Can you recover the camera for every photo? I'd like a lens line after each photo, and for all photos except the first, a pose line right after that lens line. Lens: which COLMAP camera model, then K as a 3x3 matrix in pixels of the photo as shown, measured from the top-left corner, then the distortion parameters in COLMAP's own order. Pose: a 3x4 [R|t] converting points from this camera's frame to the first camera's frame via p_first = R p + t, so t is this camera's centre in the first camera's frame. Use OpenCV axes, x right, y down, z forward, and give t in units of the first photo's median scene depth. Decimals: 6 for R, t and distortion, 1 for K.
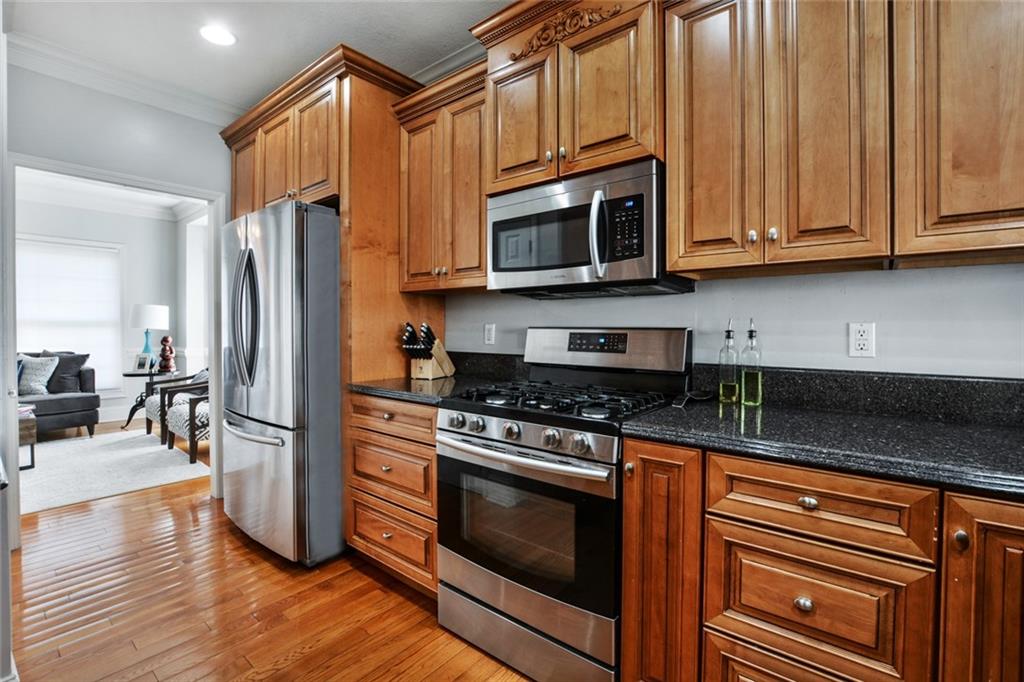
lens RADIAL K [[465.2, 0, 499.0], [0, 465.2, 329.0], [0, 0, 1]] dist [-0.030946, 0.000795]
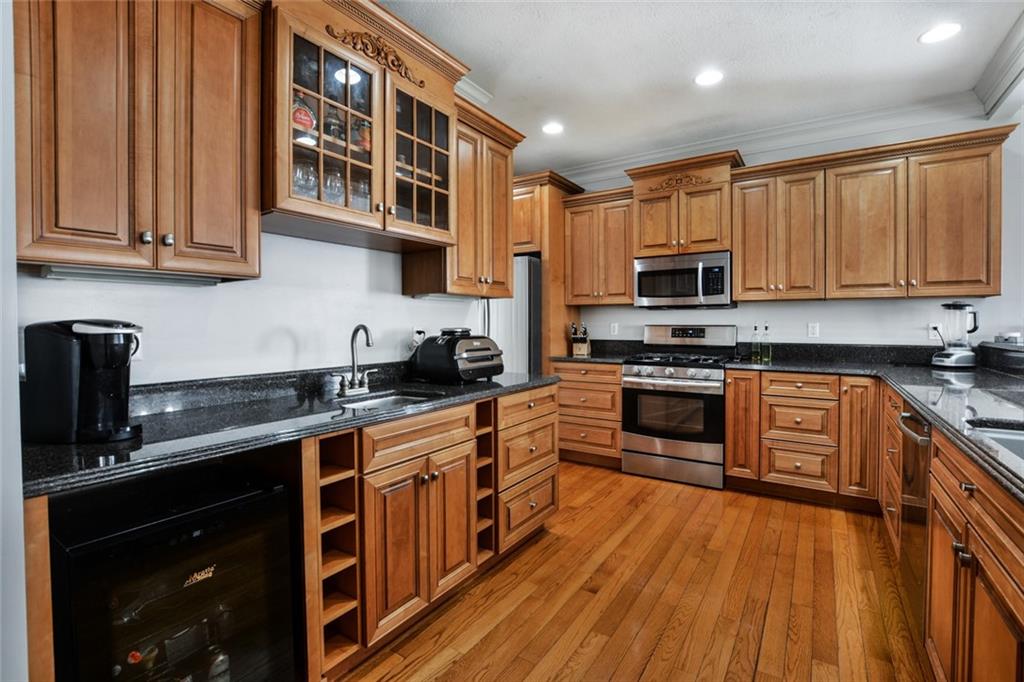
lens RADIAL K [[465.0, 0, 512.6], [0, 465.0, 324.9], [0, 0, 1]] dist [-0.040060, 0.008550]
pose [[0.993990, -0.004417, 0.109377, -0.865950], [0.004409, 0.999990, 0.000314, -0.009662], [-0.109378, 0.000170, 0.994000, -1.014510]]
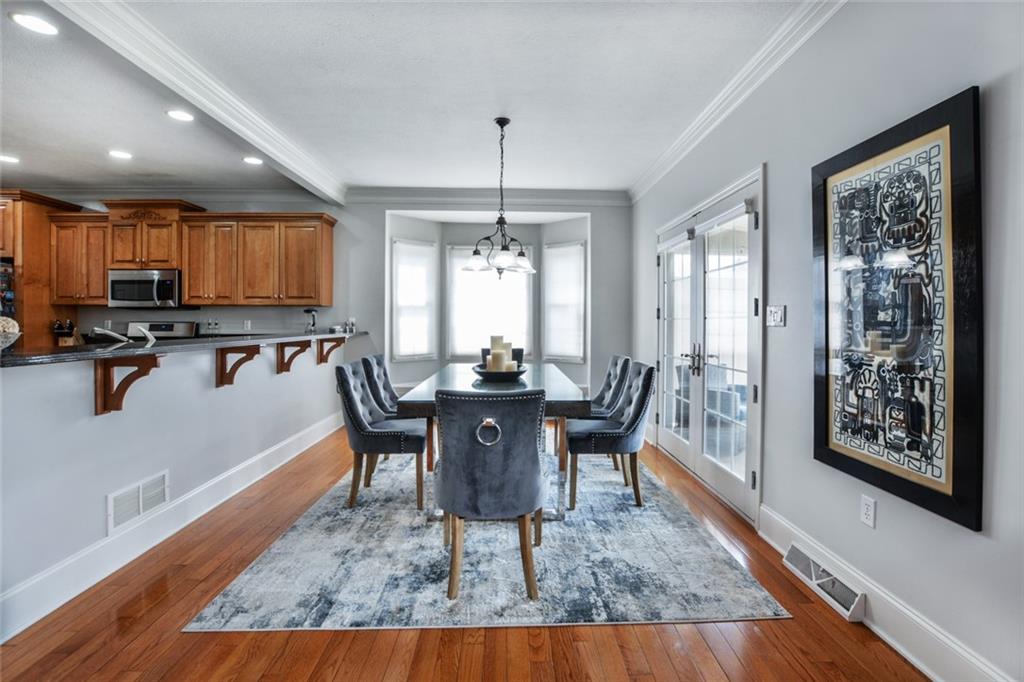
lens RADIAL K [[465.0, 0, 512.6], [0, 465.0, 324.9], [0, 0, 1]] dist [-0.040060, 0.008550]
pose [[0.736702, -0.001837, 0.676215, -0.081194], [0.002110, 0.999998, 0.000419, 0.018851], [-0.676214, 0.001118, 0.736705, -2.610607]]
